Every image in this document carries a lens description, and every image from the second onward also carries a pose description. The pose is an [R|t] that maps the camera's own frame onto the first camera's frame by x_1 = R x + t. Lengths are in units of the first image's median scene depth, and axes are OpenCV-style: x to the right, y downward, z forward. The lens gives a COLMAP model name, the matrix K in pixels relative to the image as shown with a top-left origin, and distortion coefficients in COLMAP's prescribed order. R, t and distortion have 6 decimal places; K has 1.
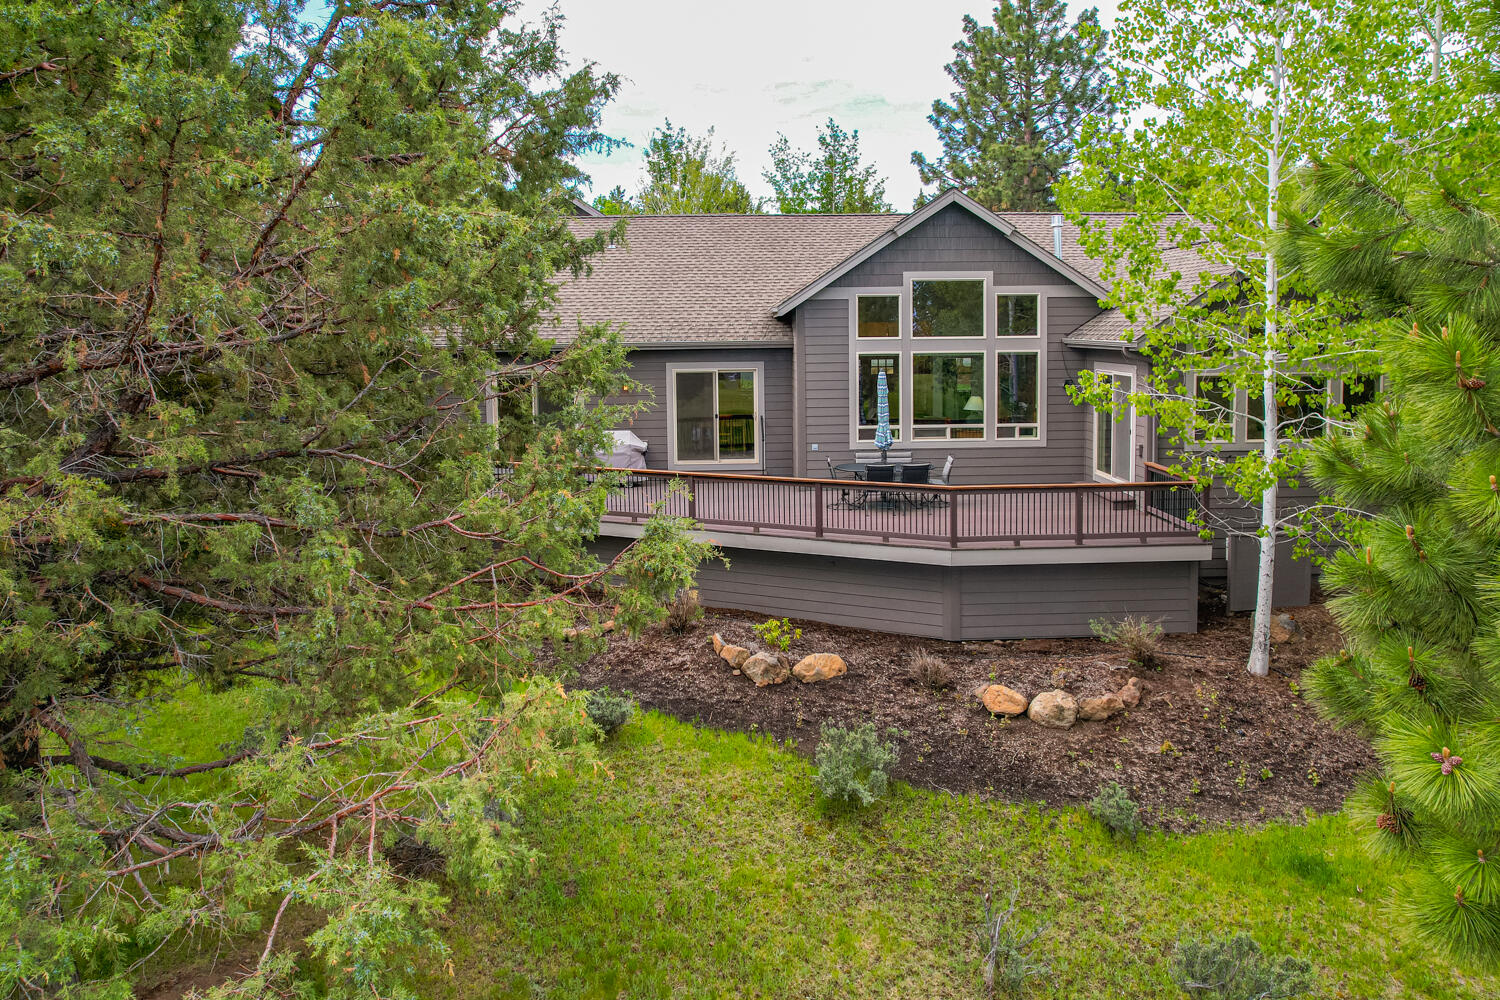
lens RADIAL K [[964.8, 0, 751.2], [0, 964.8, 599.7], [0, 0, 1]] dist [-0.019647, -0.003680]
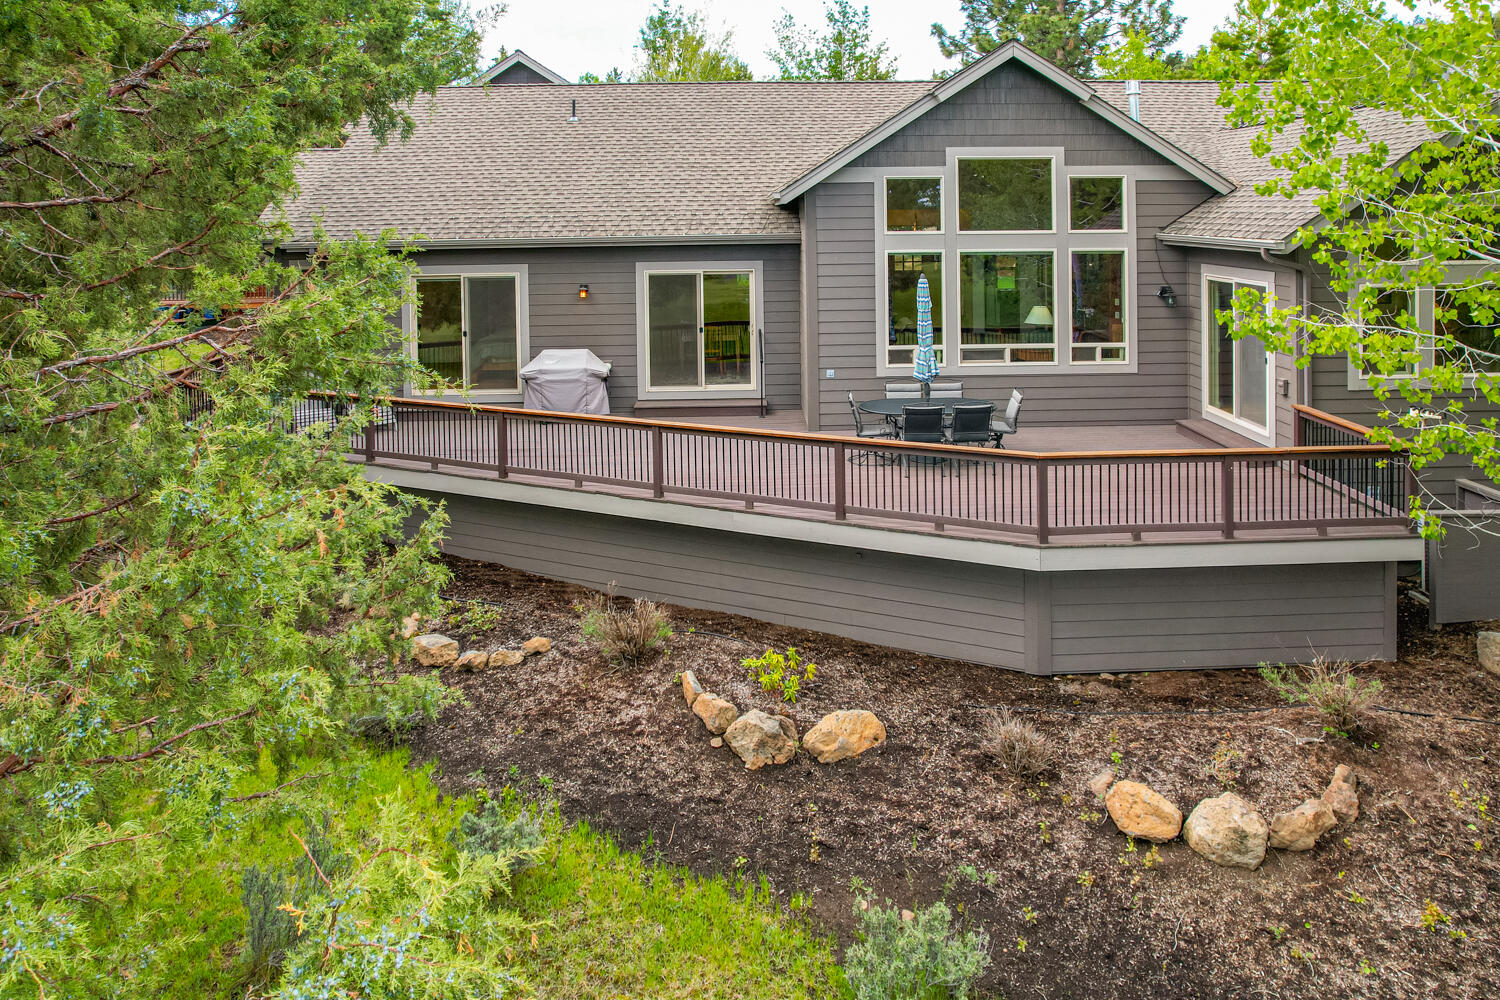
lens RADIAL K [[1017.3, 0, 753.5], [0, 1017.3, 366.4], [0, 0, 1]] dist [-0.054391, 0.031580]
pose [[0.999996, 0.001665, -0.002136, 0.010020], [-0.001915, 0.992379, -0.123209, -0.084816], [0.001914, 0.123213, 0.992378, 0.273873]]
